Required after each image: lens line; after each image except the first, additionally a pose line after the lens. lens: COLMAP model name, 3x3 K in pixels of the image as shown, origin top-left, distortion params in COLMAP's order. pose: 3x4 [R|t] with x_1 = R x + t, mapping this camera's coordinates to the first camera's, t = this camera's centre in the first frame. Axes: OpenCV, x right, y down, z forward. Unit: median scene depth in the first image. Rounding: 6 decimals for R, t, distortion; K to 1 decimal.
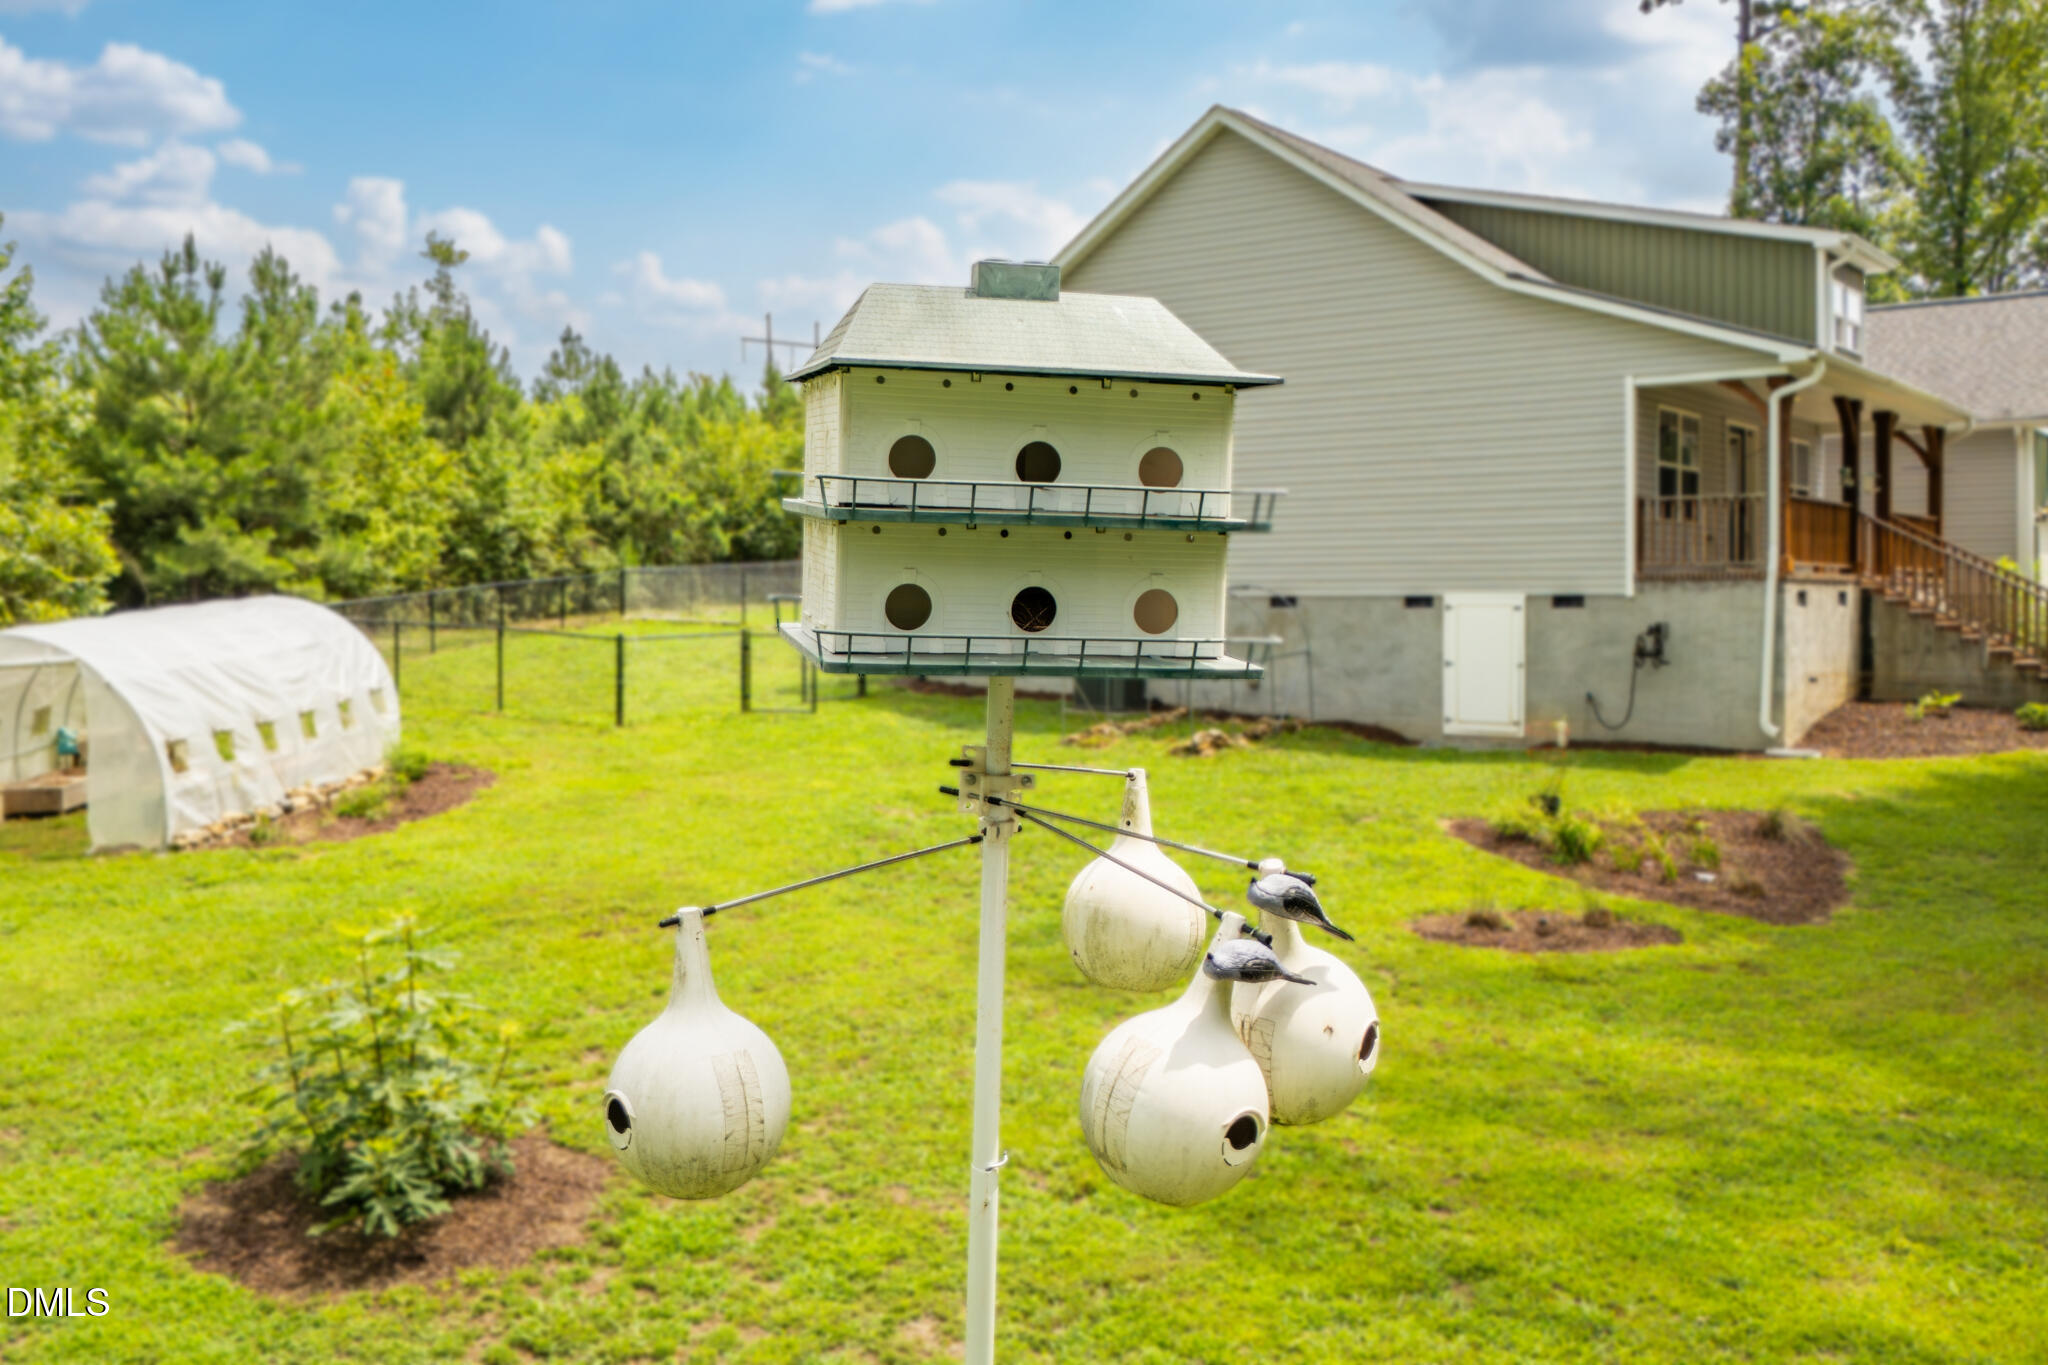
lens RADIAL K [[1410.3, 0, 1082.5], [0, 1410.3, 675.5], [0, 0, 1]] dist [0.059318, -0.077812]
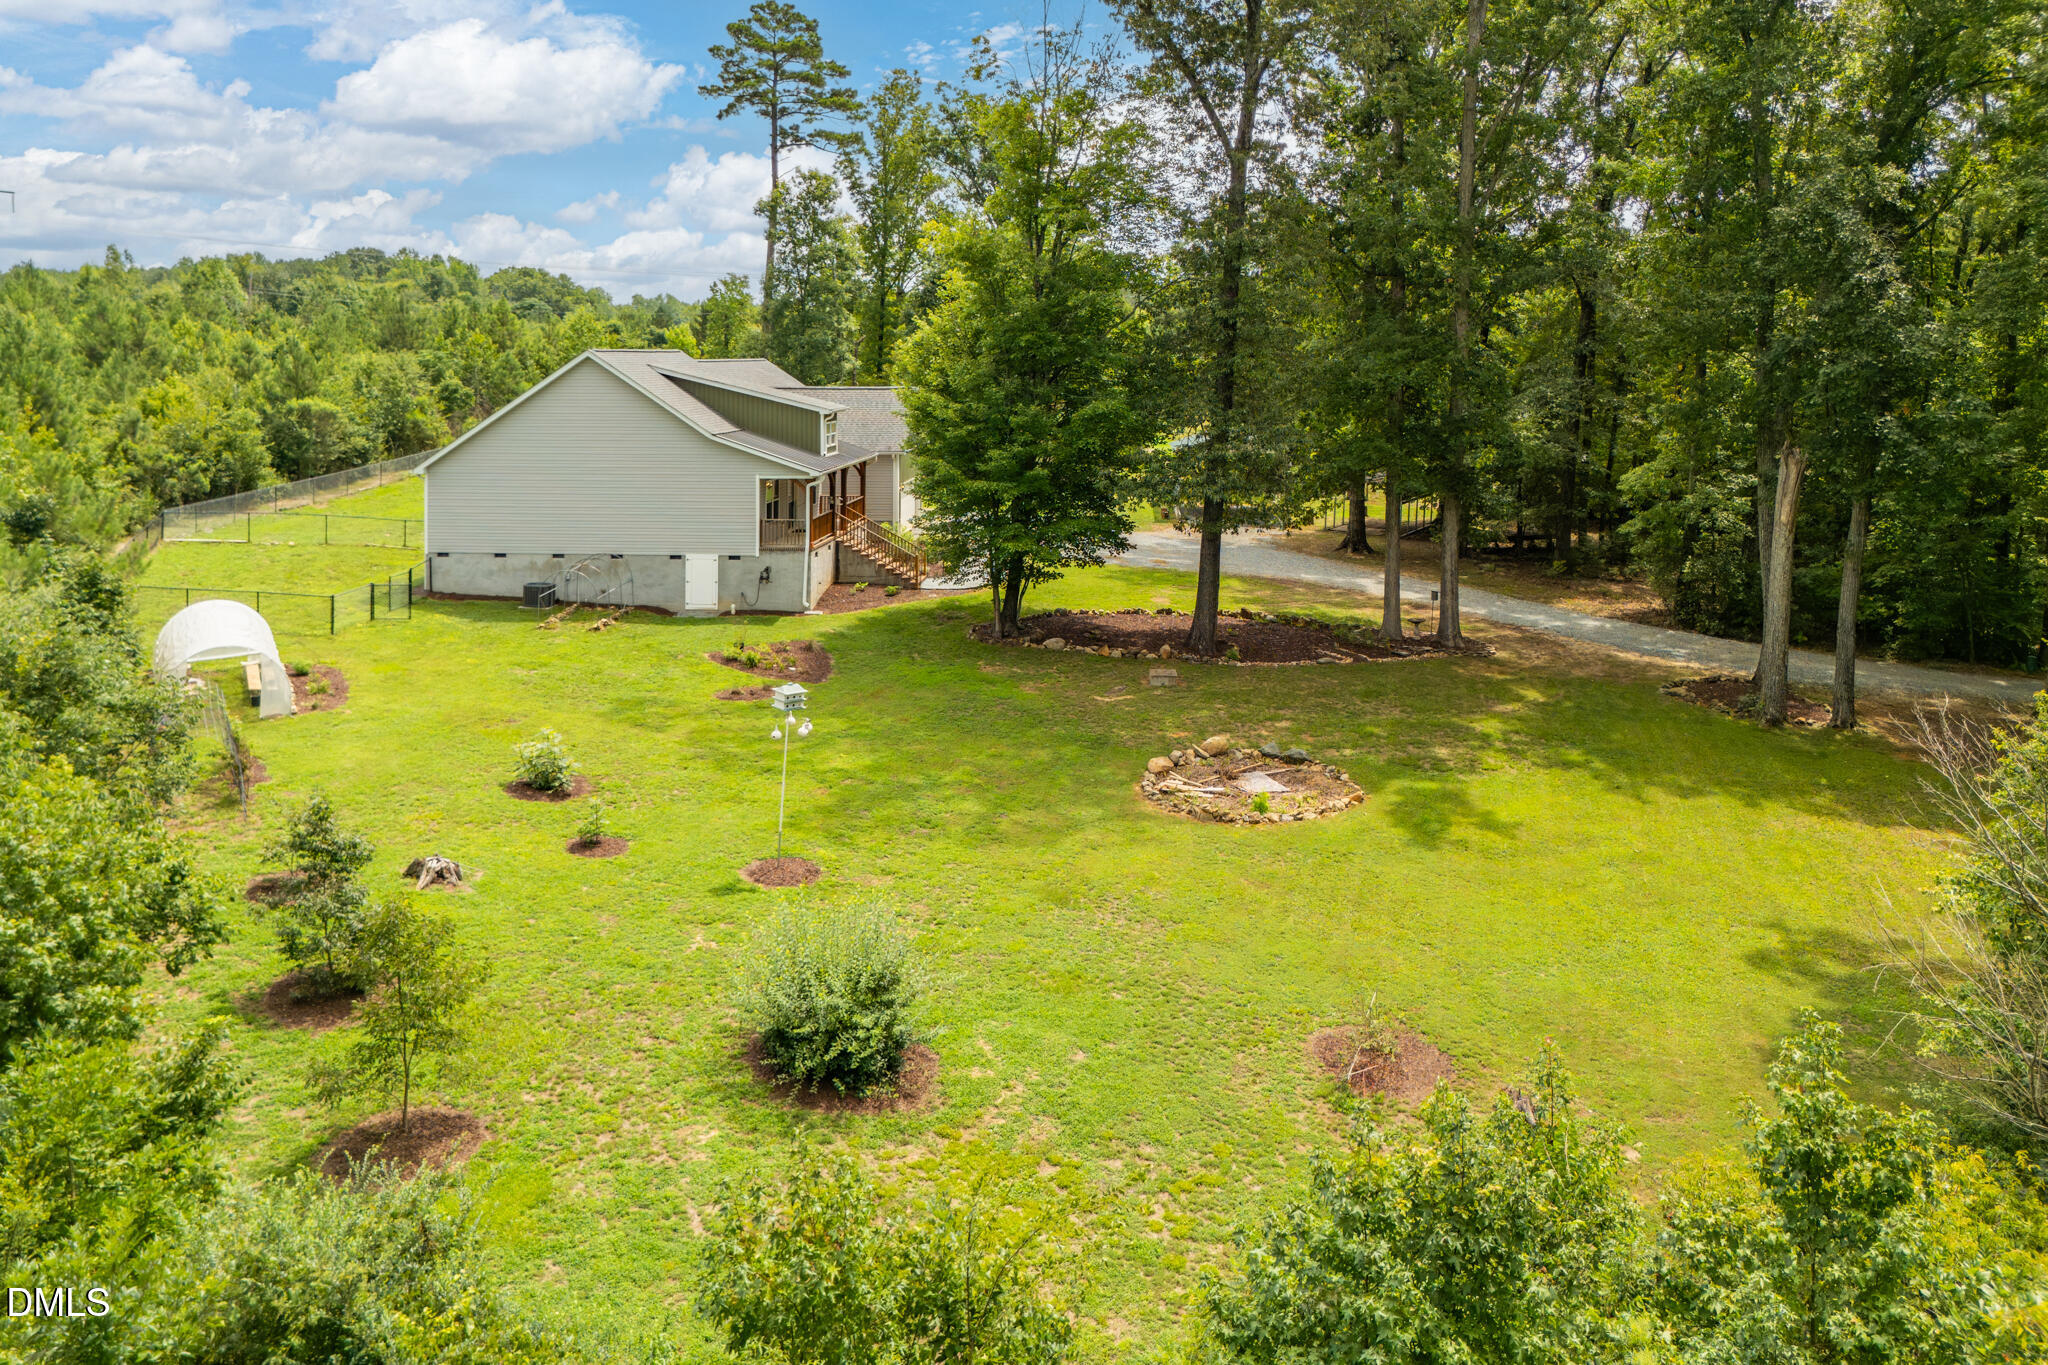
lens RADIAL K [[1410.3, 0, 1082.5], [0, 1410.3, 675.5], [0, 0, 1]] dist [0.059318, -0.077812]
pose [[0.781594, -0.092770, 0.616851, -0.753057], [-0.040276, 0.979311, 0.198313, -0.372048], [-0.622486, -0.179844, 0.761687, -1.357065]]
